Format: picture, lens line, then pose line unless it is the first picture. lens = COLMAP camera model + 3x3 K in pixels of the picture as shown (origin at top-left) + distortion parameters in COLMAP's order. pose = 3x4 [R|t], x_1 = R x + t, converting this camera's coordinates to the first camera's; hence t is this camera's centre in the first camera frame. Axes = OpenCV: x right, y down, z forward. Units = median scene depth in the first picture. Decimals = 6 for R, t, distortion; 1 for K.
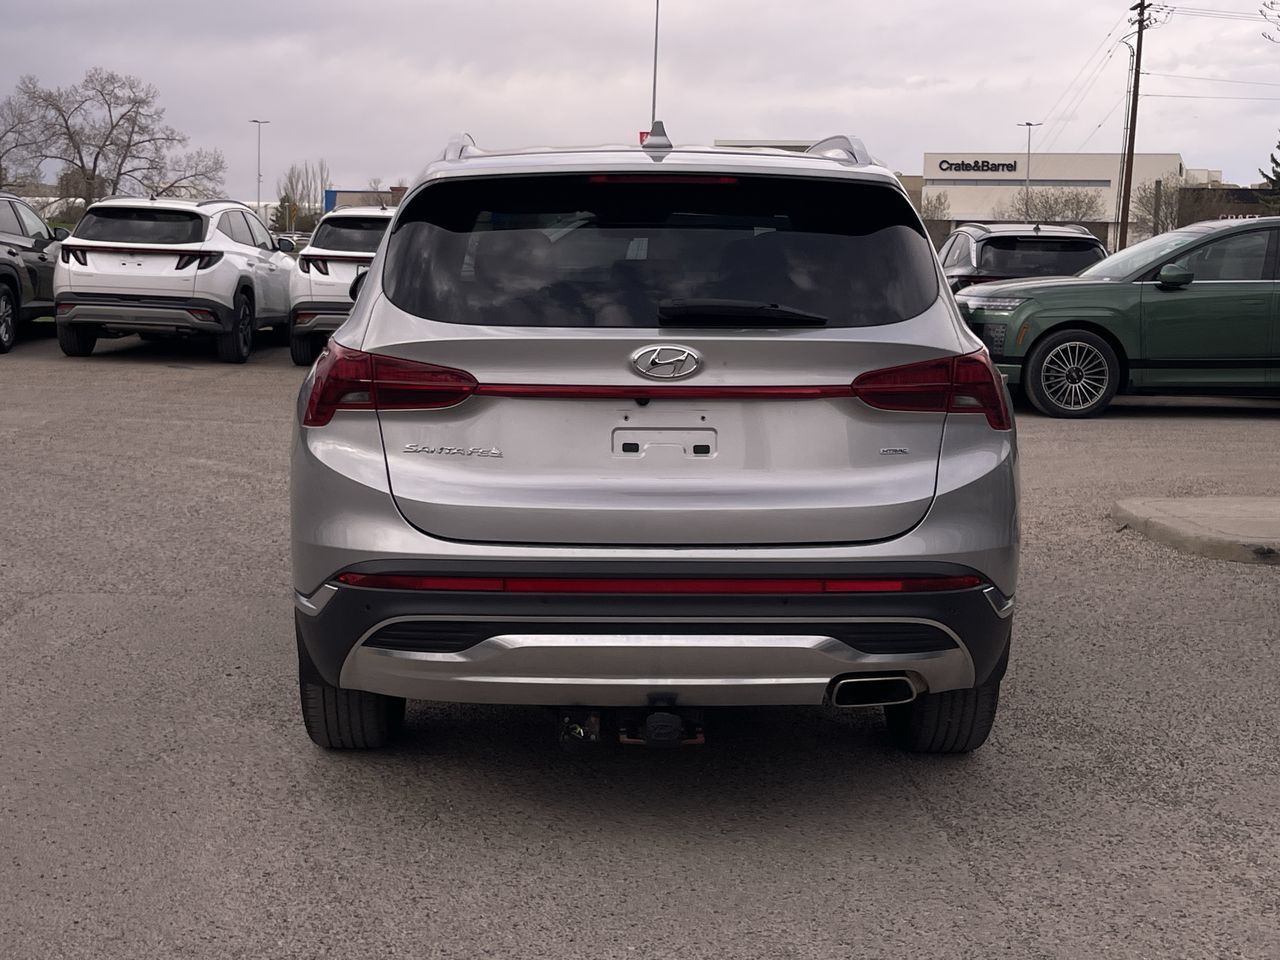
lens RADIAL K [[1831.4, 0, 641.0], [0, 1831.4, 449.4], [0, 0, 1]] dist [0.105632, -0.296664]
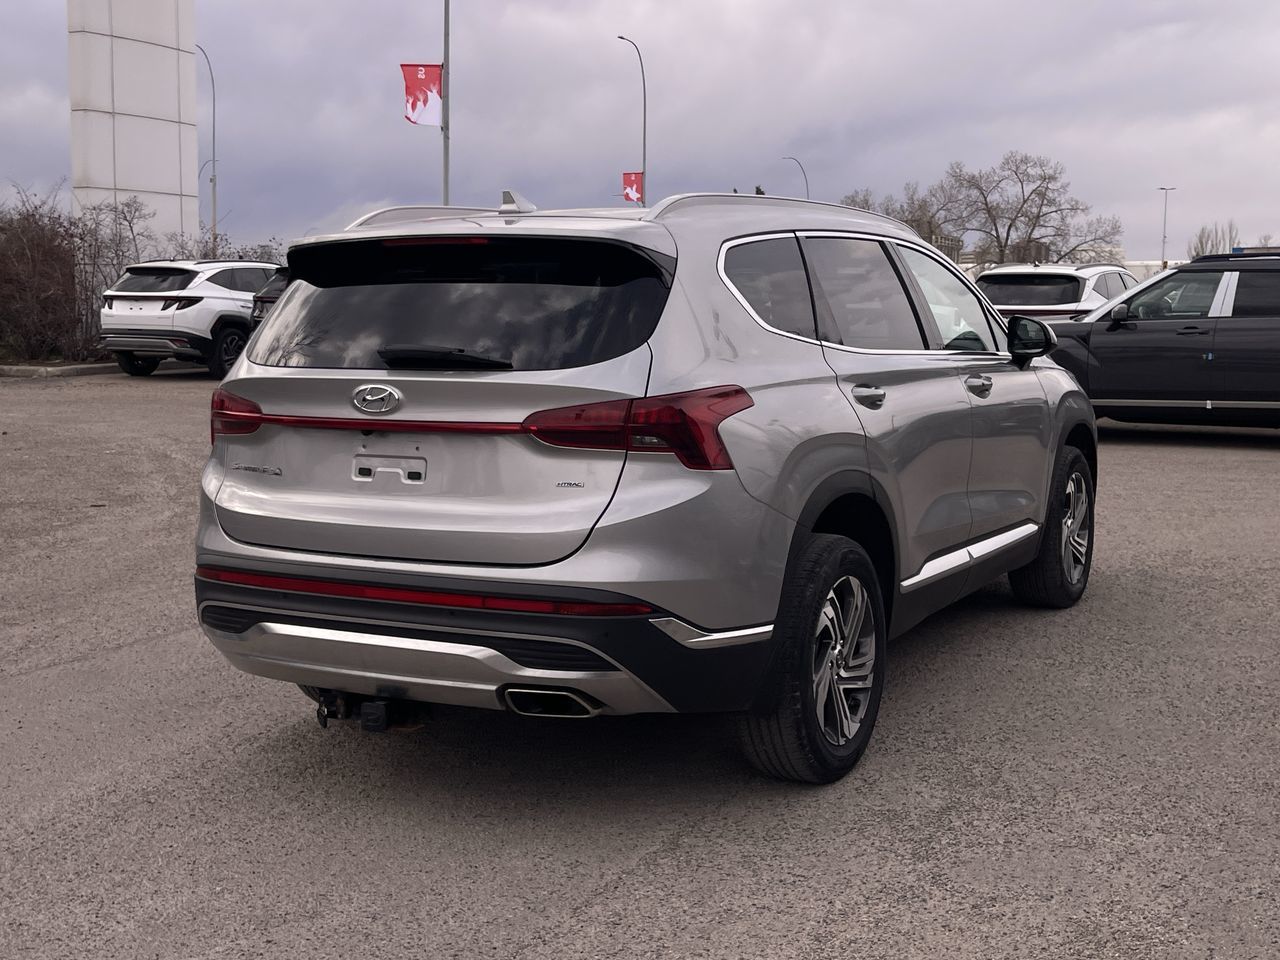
lens RADIAL K [[1594.8, 0, 635.5], [0, 1594.8, 469.4], [0, 0, 1]] dist [0.095911, -0.229006]
pose [[0.860224, 0.036837, -0.508584, 0.548476], [-0.040155, 0.999184, 0.004454, -0.011632], [0.508332, 0.016591, 0.861001, 0.174135]]
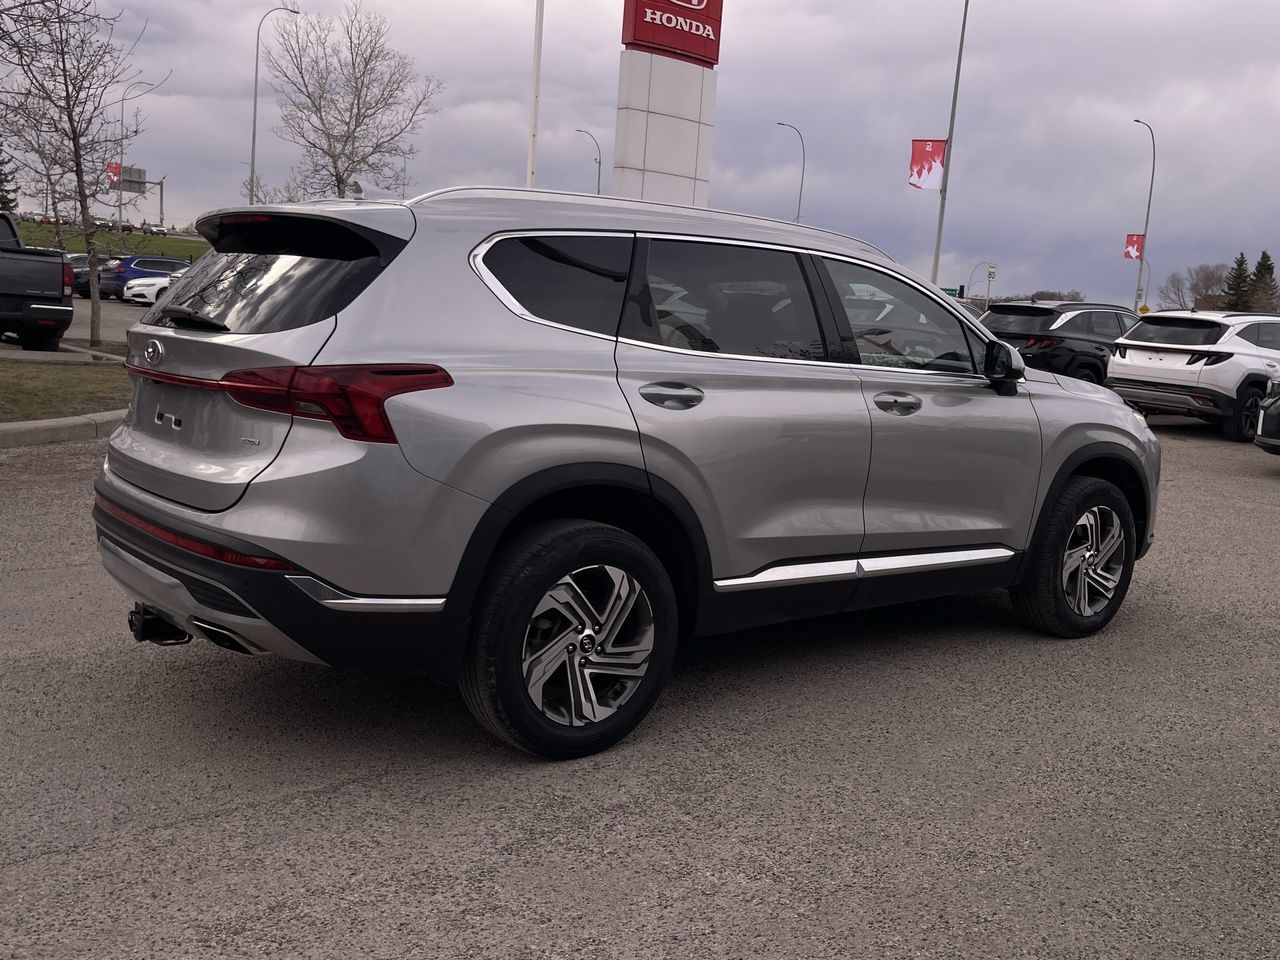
lens RADIAL K [[1224.1, 0, 656.7], [0, 1224.1, 479.6], [0, 0, 1]] dist [0.049976, -0.023280]
pose [[0.606295, 0.129634, -0.784603, 0.771386], [-0.139556, 0.988657, 0.055508, -0.046291], [0.782899, 0.075842, 0.617509, 0.605578]]
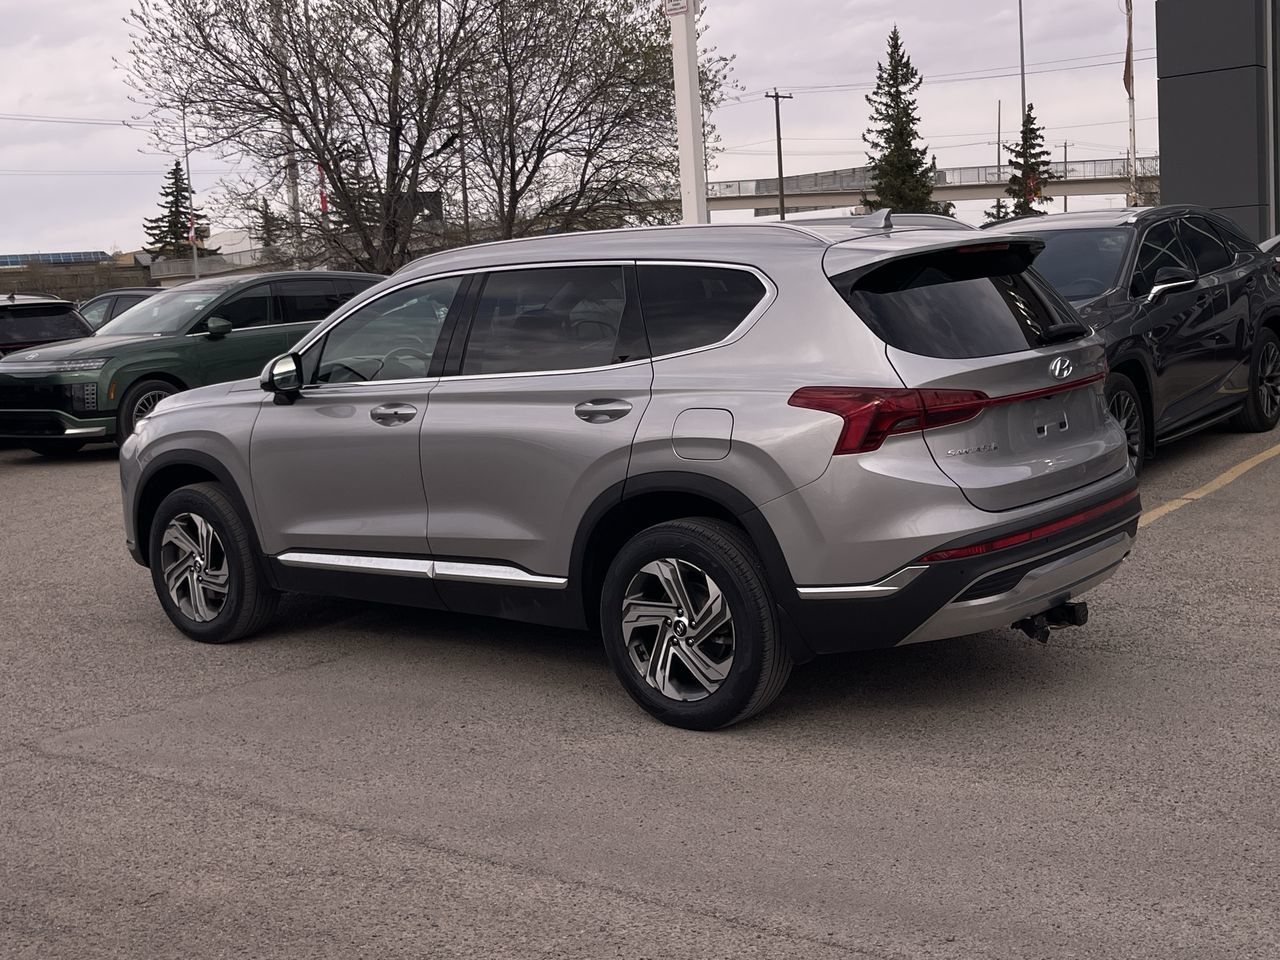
lens RADIAL K [[1607.4, 0, 657.6], [0, 1607.4, 467.6], [0, 0, 1]] dist [0.128605, -0.433906]
pose [[0.652340, -0.151311, 0.742669, -0.972353], [0.155515, 0.985743, 0.064235, -0.084773], [-0.741800, 0.073593, 0.666571, 0.304255]]
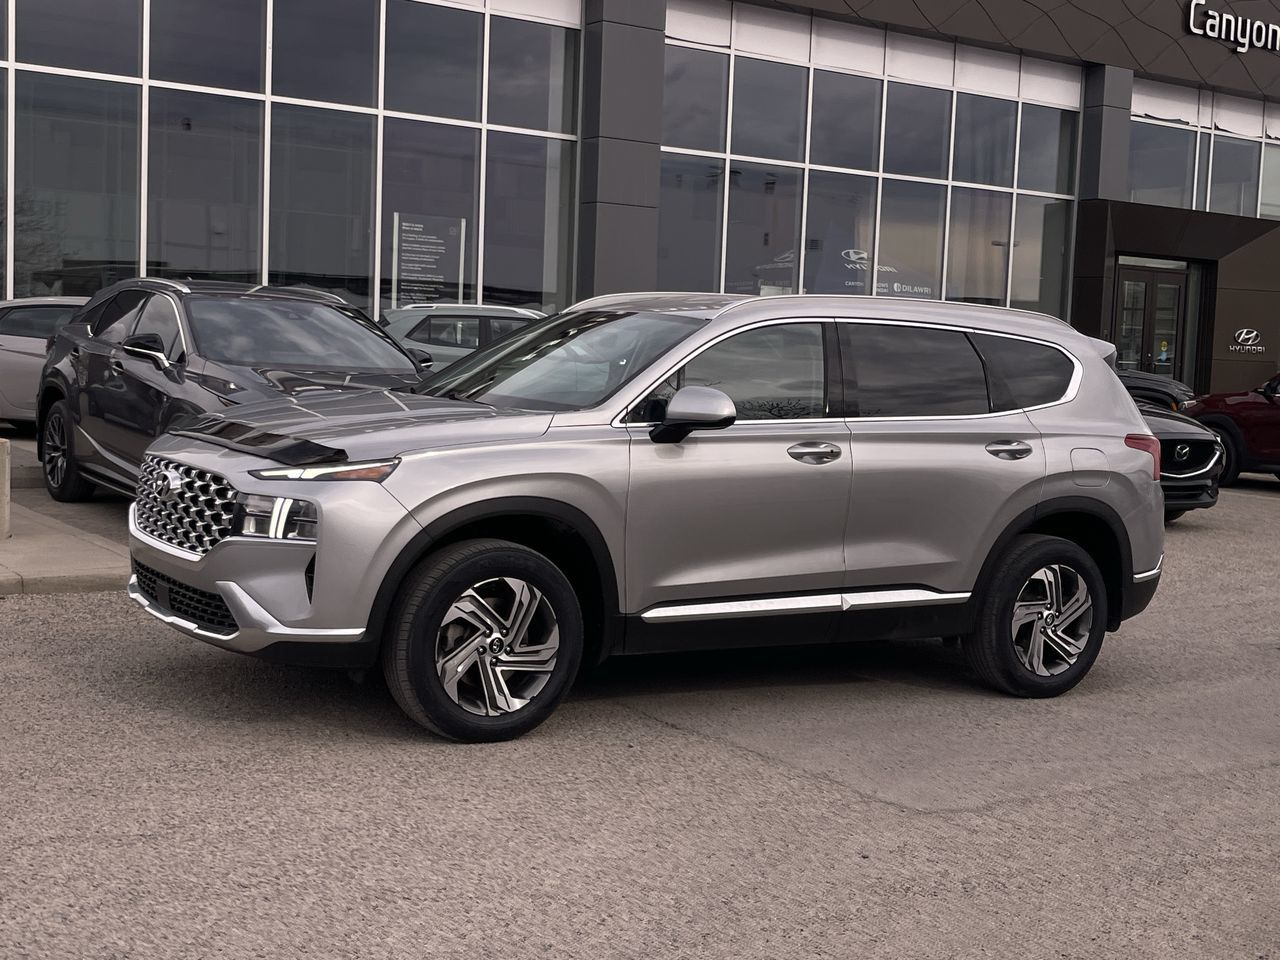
lens RADIAL K [[1633.2, 0, 640.6], [0, 1633.2, 503.0], [0, 0, 1]] dist [0.092807, -0.186666]
pose [[-0.508250, -0.119178, 0.852924, -1.197818], [0.034359, 0.986784, 0.158356, -0.243720], [-0.860524, 0.109790, -0.497438, 2.025189]]
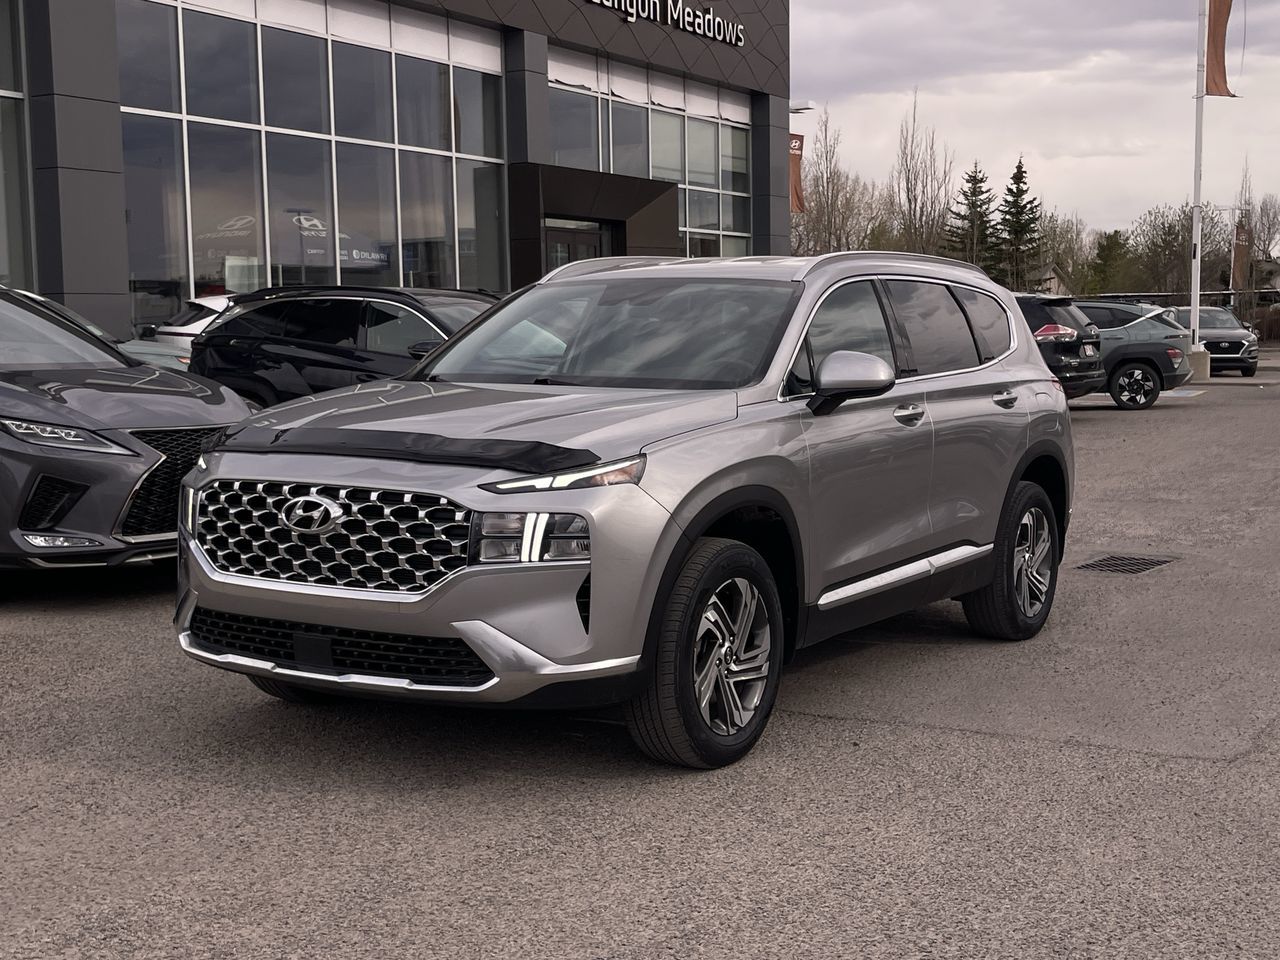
lens RADIAL K [[1633.2, 0, 640.6], [0, 1633.2, 503.0], [0, 0, 1]] dist [0.092807, -0.186666]
pose [[-0.824188, -0.067497, 0.562280, -0.707821], [0.053817, 0.979044, 0.196411, -0.263049], [-0.563754, 0.192139, -0.803283, 2.380220]]
